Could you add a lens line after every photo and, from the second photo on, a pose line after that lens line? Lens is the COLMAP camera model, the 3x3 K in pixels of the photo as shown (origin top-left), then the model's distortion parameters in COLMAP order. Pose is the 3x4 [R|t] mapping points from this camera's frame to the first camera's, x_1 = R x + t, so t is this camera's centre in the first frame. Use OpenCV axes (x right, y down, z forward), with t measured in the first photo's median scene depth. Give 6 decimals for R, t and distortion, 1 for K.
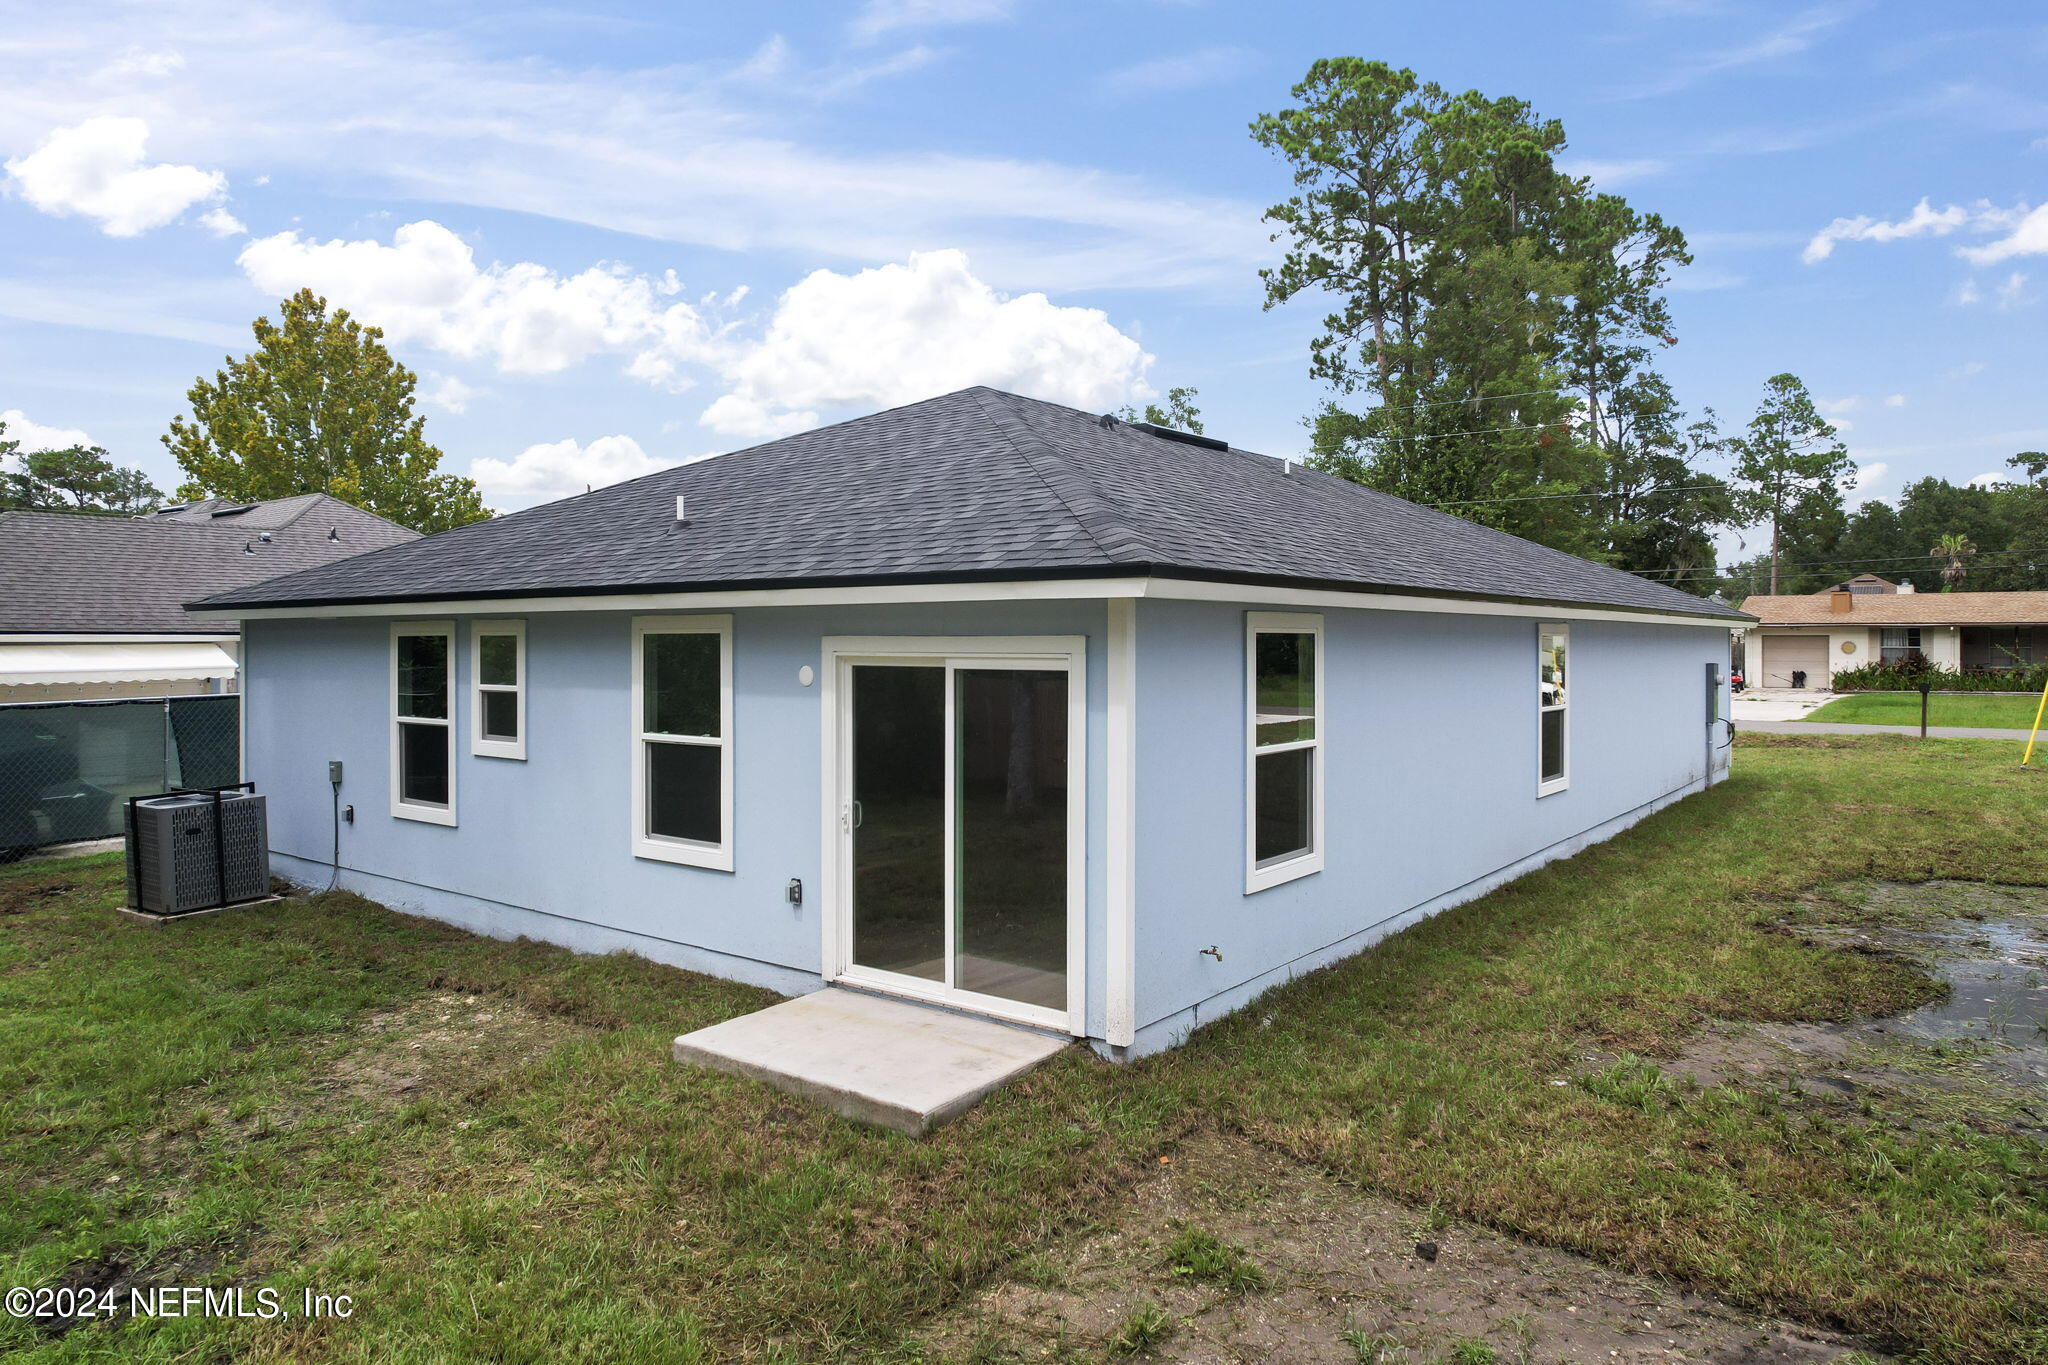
lens RADIAL K [[1305.6, 0, 1025.7], [0, 1305.6, 661.6], [0, 0, 1]] dist [-0.042104, 0.002702]
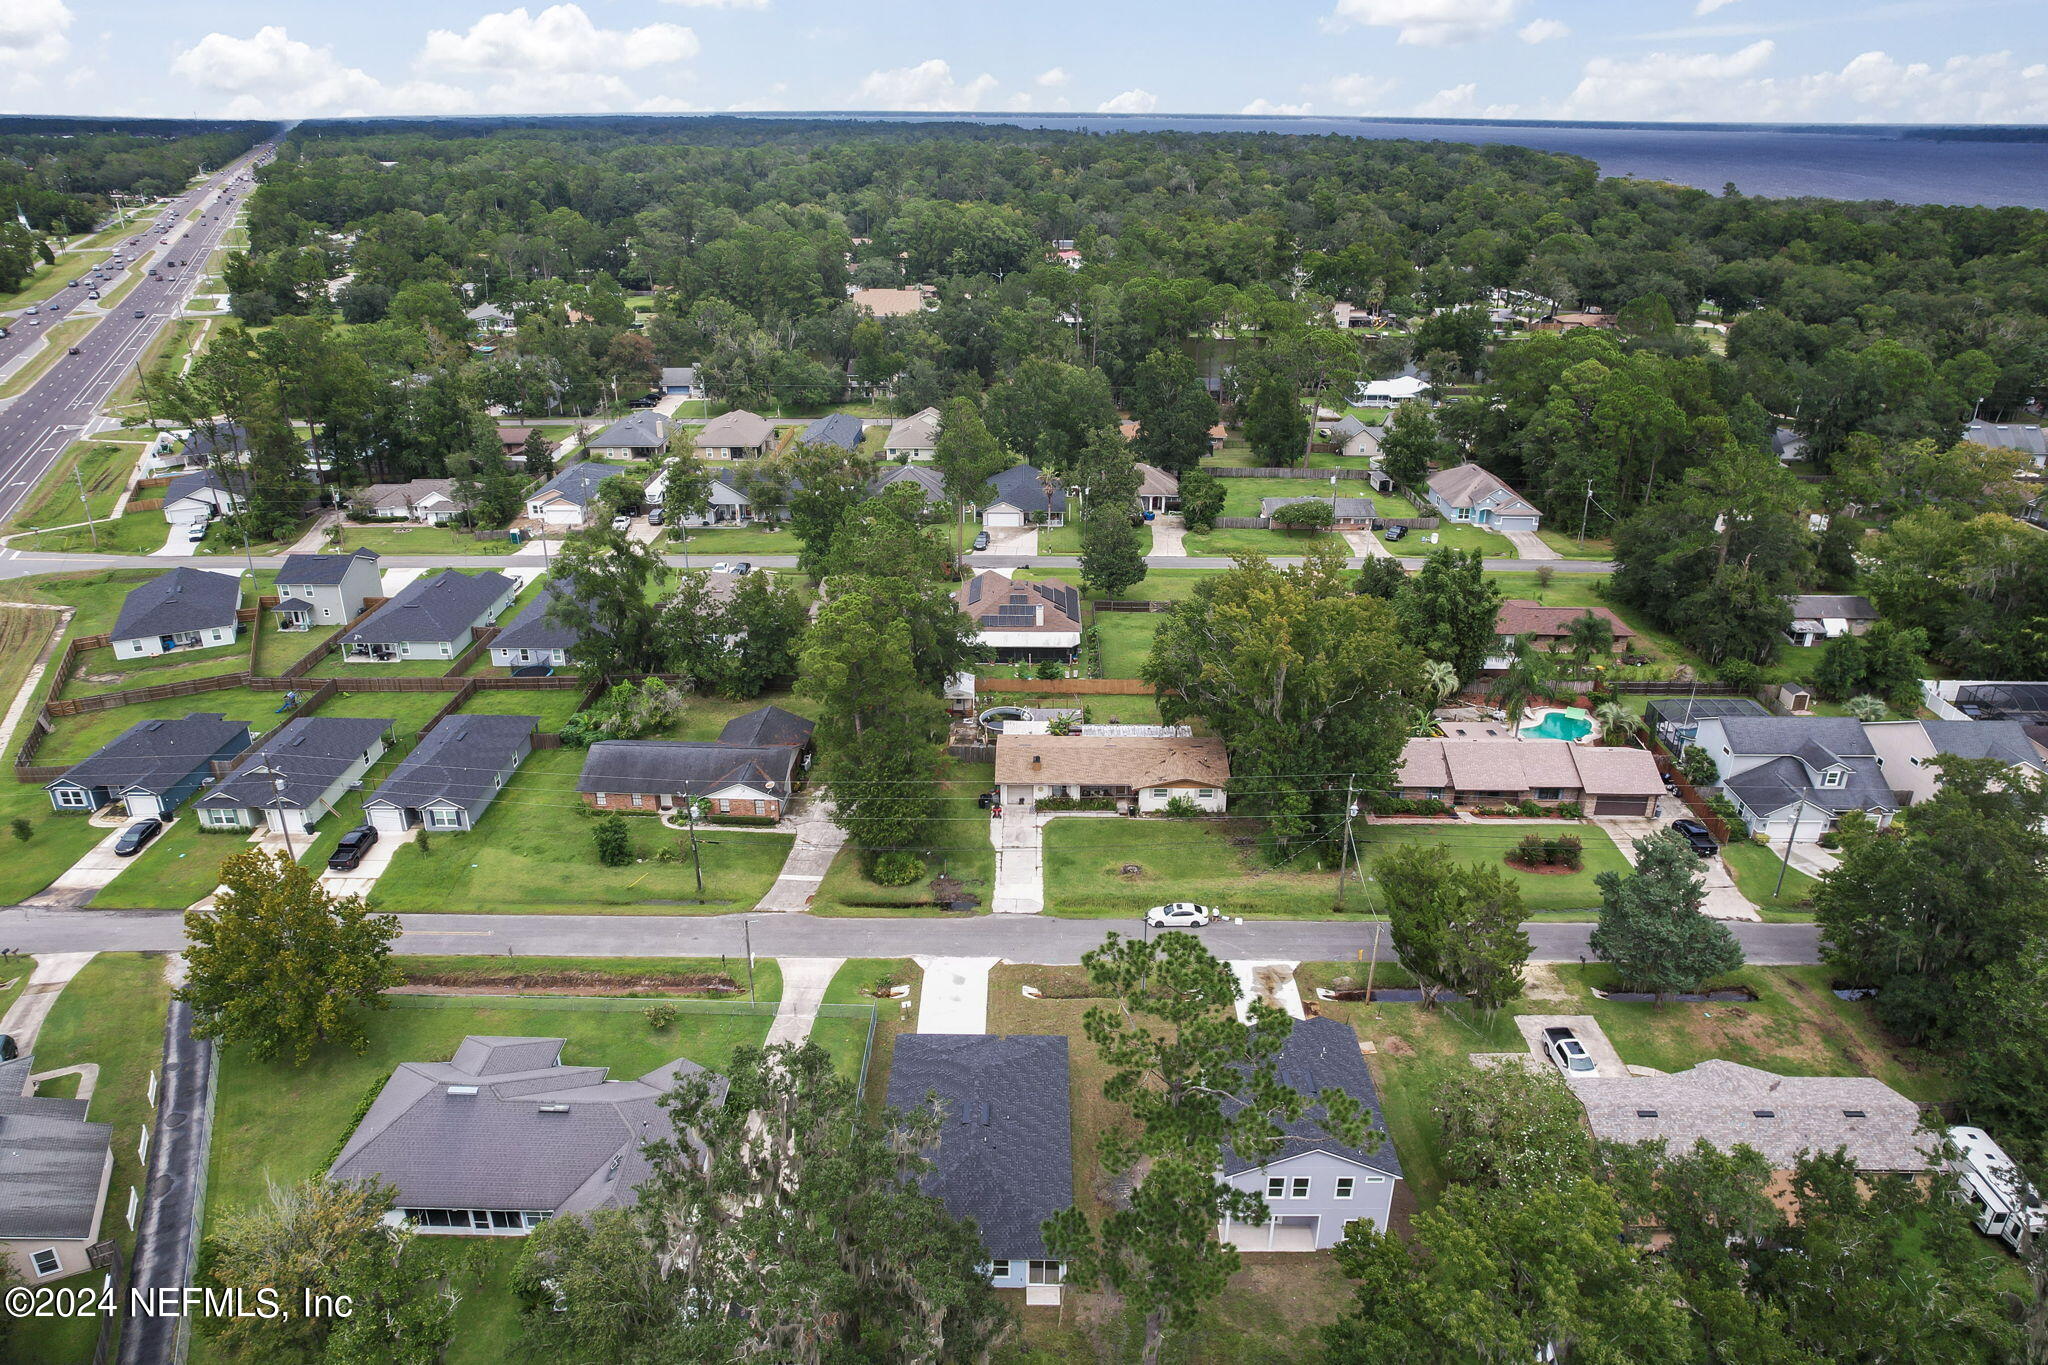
lens RADIAL K [[1330.6, 0, 1027.1], [0, 1330.6, 653.3], [0, 0, 1]] dist [-0.081382, 0.081760]
pose [[0.800886, -0.223823, 0.555415, -3.204689], [0.001428, 0.928231, 0.372002, -5.479933], [-0.598816, -0.297138, 0.743726, -3.384530]]
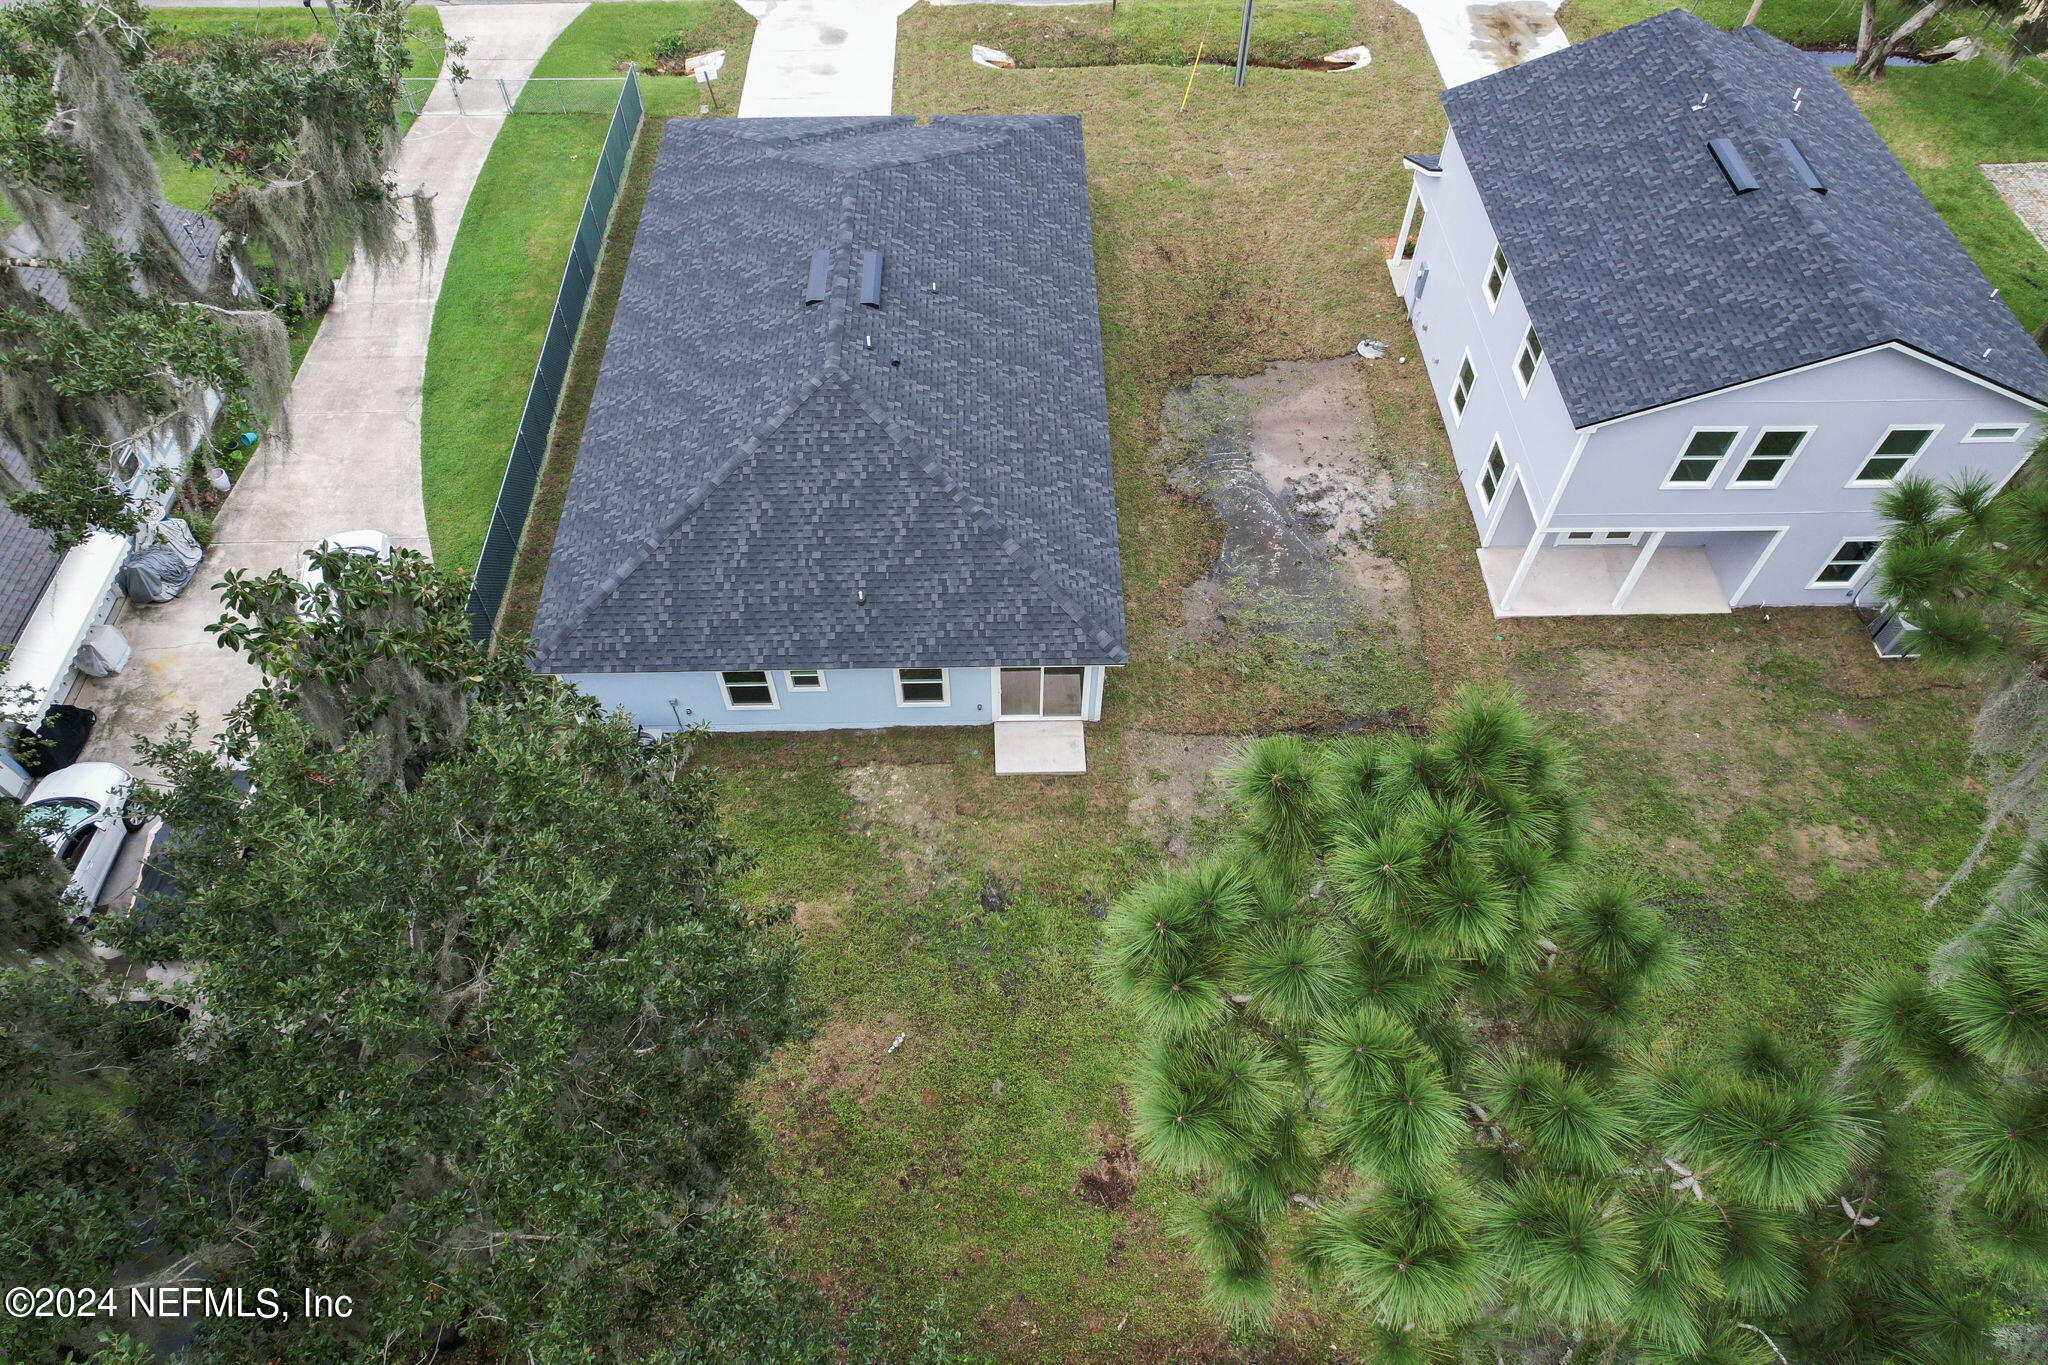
lens RADIAL K [[1298.5, 0, 1024.4], [0, 1298.5, 673.4], [0, 0, 1]] dist [-0.062862, 0.059940]
pose [[0.783242, -0.500010, 0.369488, -0.963170], [0.003406, 0.597745, 0.801679, -1.910994], [-0.621707, -0.626651, 0.469882, -0.411351]]
